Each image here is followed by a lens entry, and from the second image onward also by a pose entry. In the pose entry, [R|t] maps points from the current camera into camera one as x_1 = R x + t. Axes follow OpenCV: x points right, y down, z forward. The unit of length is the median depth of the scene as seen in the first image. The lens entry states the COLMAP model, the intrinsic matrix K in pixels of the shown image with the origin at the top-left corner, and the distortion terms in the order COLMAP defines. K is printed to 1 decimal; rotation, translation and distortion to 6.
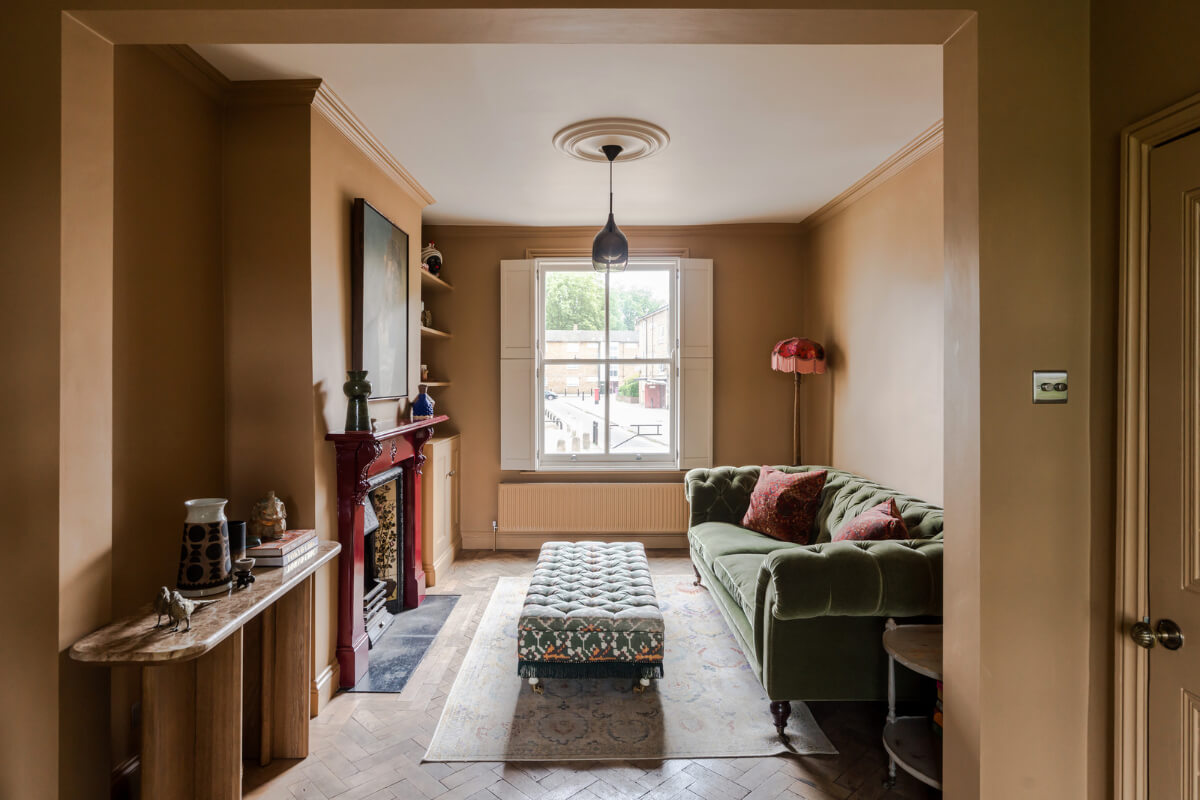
lens RADIAL K [[1830.1, 0, 600.0], [0, 1830.1, 400.0], [0, 0, 1]] dist [-0.002979, -0.002683]
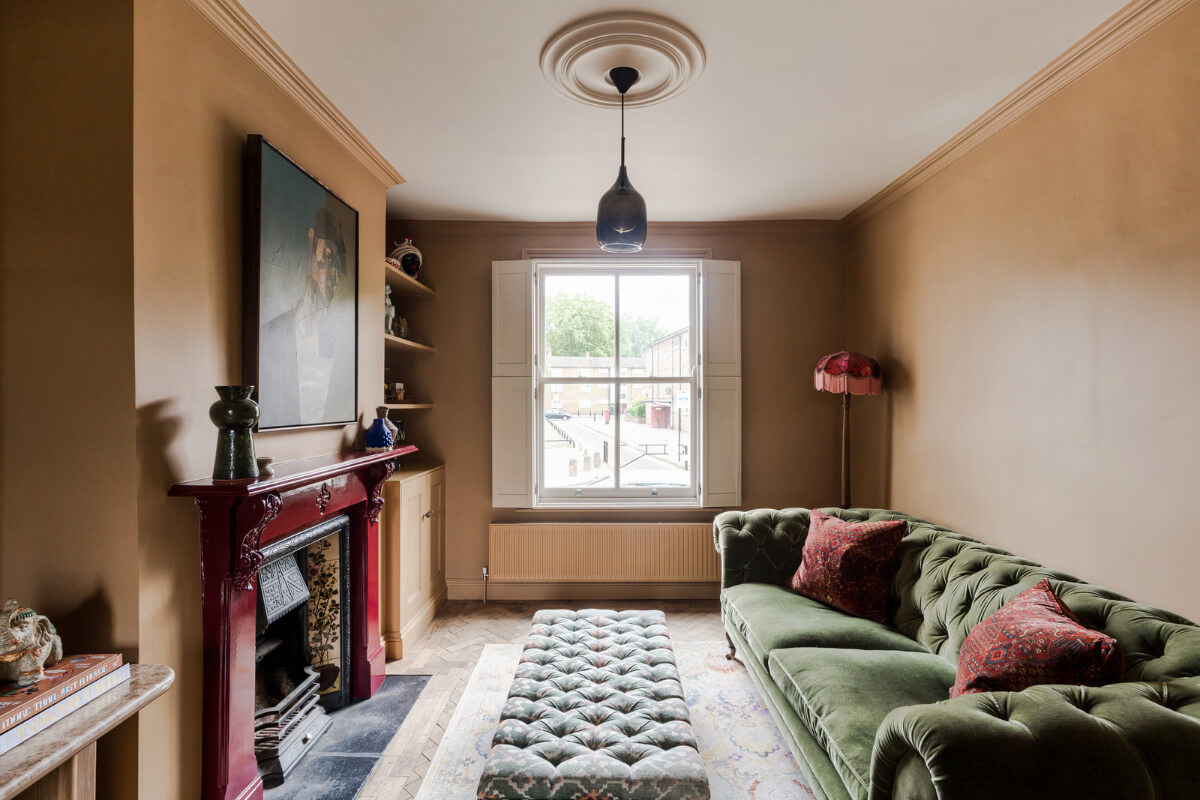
lens RADIAL K [[1251.6, 0, 507.2], [0, 1251.6, 333.0], [0, 0, 1]] dist [0.000055, 0.000336]
pose [[0.996564, -0.001608, -0.082812, 0.001202], [-0.003870, 0.997815, -0.065952, -0.004766], [0.082738, 0.066046, 0.994380, 0.459393]]
